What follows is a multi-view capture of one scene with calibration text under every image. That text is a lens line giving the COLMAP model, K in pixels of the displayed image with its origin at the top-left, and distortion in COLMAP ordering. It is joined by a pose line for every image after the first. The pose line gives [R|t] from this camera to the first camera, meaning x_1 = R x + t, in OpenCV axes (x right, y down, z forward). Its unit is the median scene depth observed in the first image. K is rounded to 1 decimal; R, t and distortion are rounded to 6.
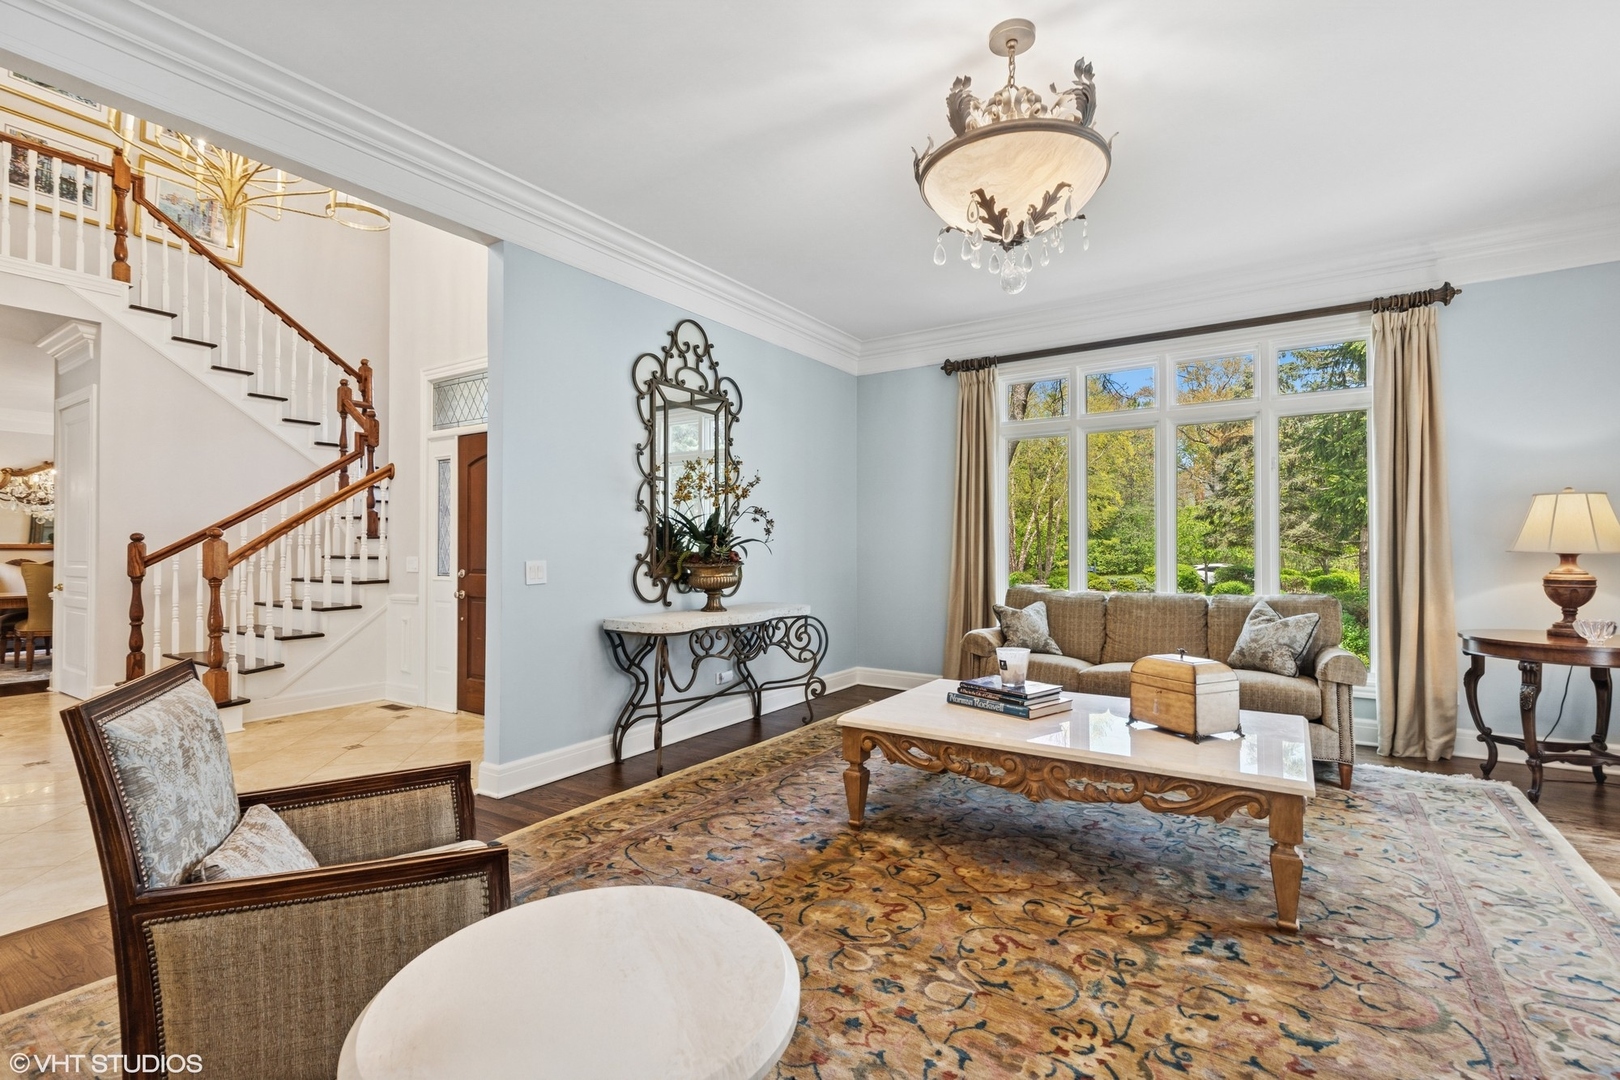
lens RADIAL K [[732.5, 0, 812.8], [0, 732.5, 535.3], [0, 0, 1]] dist [0.003291, 0.000249]
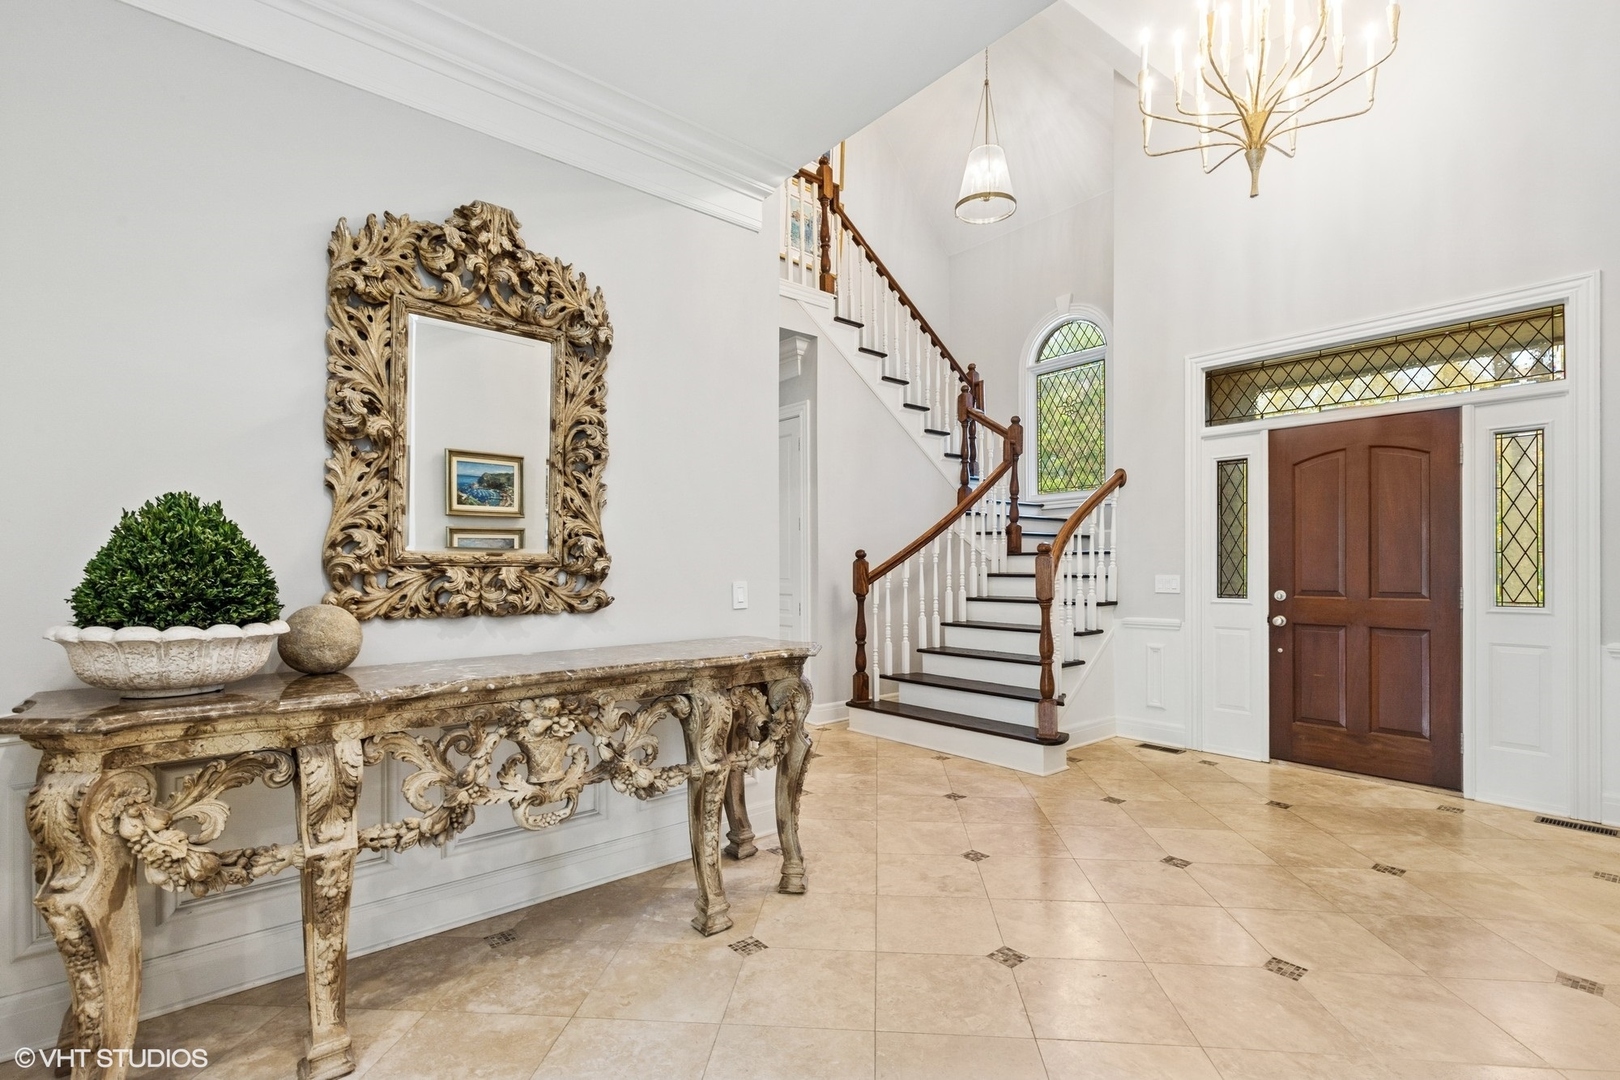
lens RADIAL K [[732.5, 0, 806.3], [0, 732.5, 555.3], [0, 0, 1]] dist [0.003291, 0.000249]
pose [[0.963046, -0.001142, -0.269336, -0.726327], [0.000115, 0.999993, -0.003829, 0.009044], [0.269338, 0.003656, 0.963039, 0.053494]]
